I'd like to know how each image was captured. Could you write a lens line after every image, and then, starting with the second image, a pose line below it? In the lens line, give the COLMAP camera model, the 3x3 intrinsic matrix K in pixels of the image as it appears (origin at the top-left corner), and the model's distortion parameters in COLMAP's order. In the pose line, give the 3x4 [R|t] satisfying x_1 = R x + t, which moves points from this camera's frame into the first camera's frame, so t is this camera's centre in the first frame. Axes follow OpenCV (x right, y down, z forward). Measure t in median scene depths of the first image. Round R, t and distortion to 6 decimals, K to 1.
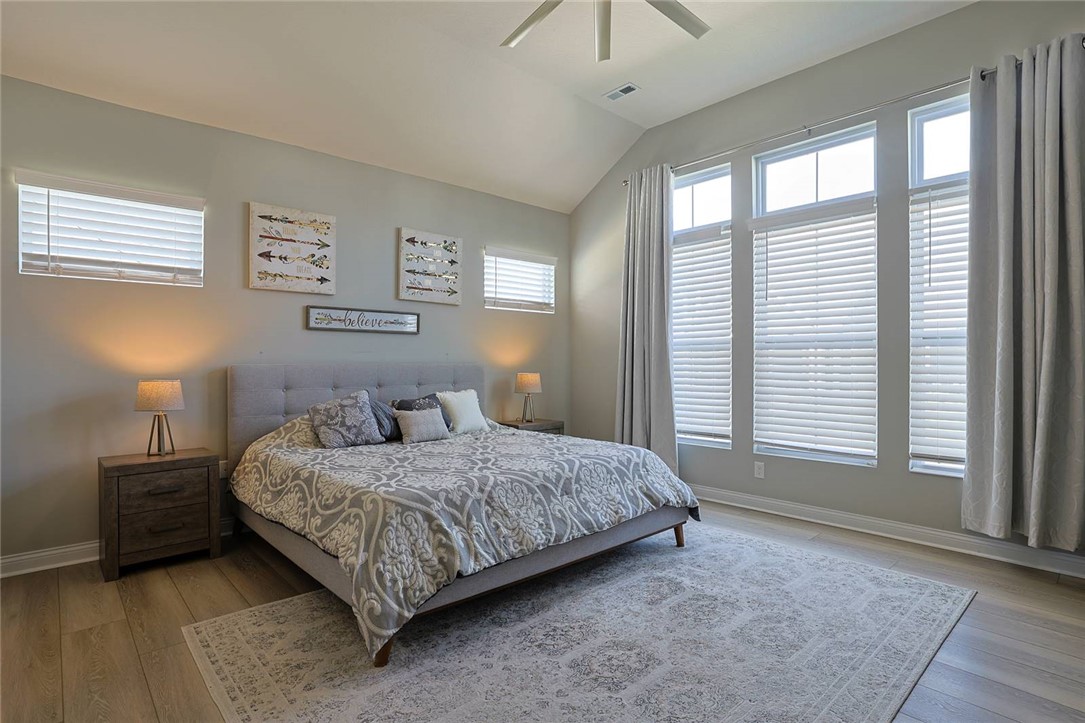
lens RADIAL K [[550.0, 0, 532.9], [0, 550.0, 364.6], [0, 0, 1]] dist [-0.038309, 0.001370]
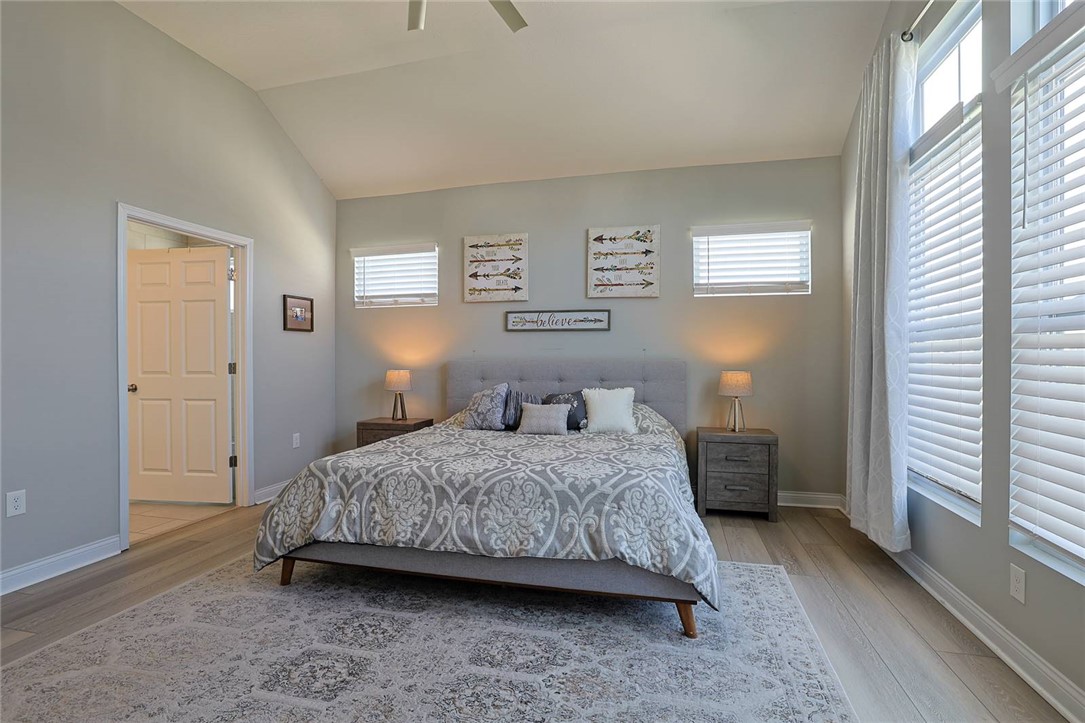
lens RADIAL K [[506.6, 0, 534.2], [0, 506.6, 364.8], [0, 0, 1]] dist [-0.038985, 0.015256]
pose [[0.561220, 0.012386, -0.827574, 0.631836], [-0.002614, 0.999910, 0.013193, -0.005692], [0.827663, -0.005241, 0.561202, 0.477518]]
